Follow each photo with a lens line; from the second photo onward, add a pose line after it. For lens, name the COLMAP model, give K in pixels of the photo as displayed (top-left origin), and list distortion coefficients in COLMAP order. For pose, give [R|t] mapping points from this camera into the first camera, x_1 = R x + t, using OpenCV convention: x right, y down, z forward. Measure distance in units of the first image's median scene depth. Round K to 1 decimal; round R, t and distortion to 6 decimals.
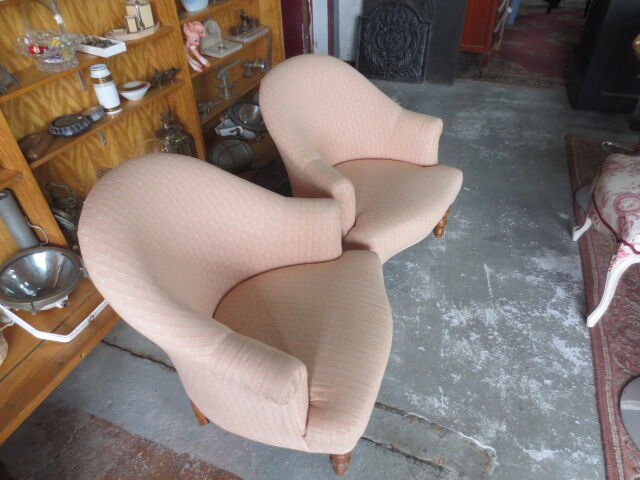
lens RADIAL K [[458.3, 0, 319.6], [0, 458.3, 239.8], [0, 0, 1]] dist [-0.022302, -0.002620]
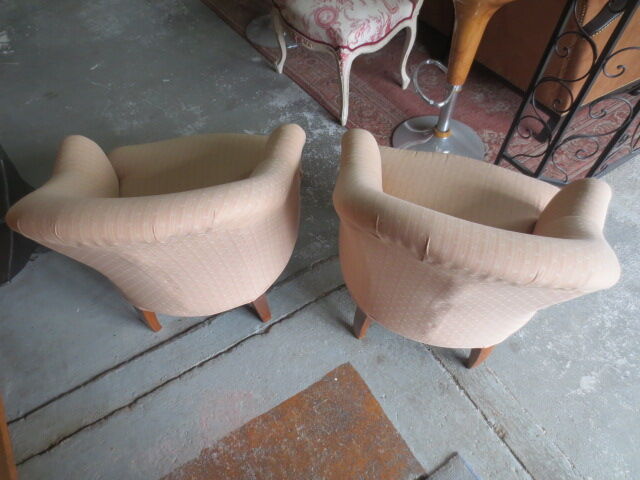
lens RADIAL K [[458.3, 0, 319.5], [0, 458.3, 239.0], [0, 0, 1]] dist [-0.022302, -0.002620]
pose [[0.579438, -0.635597, 0.510164, -0.290240], [0.504572, 0.771330, 0.387889, -0.091393], [-0.640046, 0.032657, 0.767642, 0.086271]]
